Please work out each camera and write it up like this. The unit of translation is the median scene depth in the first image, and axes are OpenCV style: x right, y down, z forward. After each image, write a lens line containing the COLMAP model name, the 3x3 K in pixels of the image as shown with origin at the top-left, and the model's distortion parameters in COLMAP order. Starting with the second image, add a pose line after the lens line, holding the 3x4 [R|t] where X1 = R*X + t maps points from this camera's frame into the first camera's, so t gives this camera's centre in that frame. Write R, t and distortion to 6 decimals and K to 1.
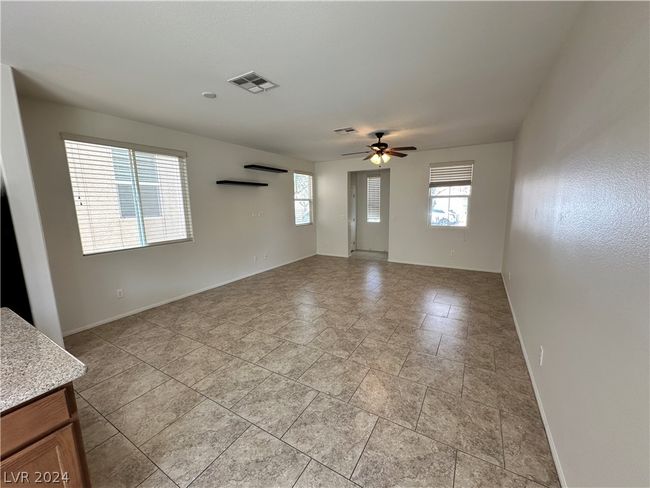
lens RADIAL K [[260.9, 0, 325.0], [0, 260.9, 244.0], [0, 0, 1]] dist [0.000446, 0.000024]
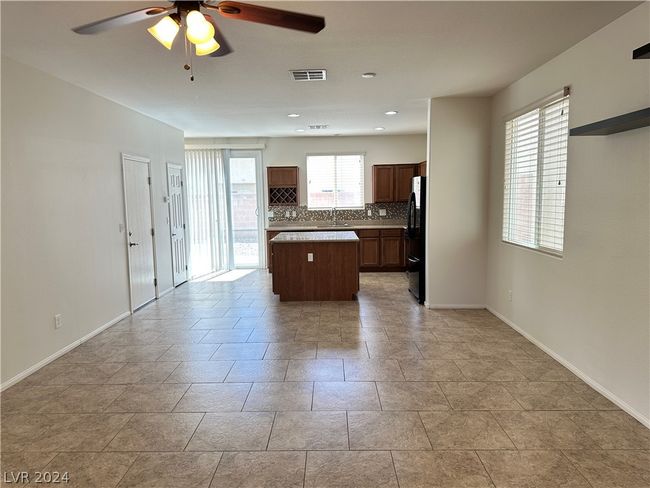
lens RADIAL K [[455.2, 0, 325.0], [0, 455.2, 244.0], [0, 0, 1]] dist [0.124120, -0.135868]
pose [[-0.866684, 0.087971, -0.491039, 0.401783], [-0.043194, 0.967398, 0.249549, -0.289982], [0.496984, 0.237490, -0.834629, 1.778423]]
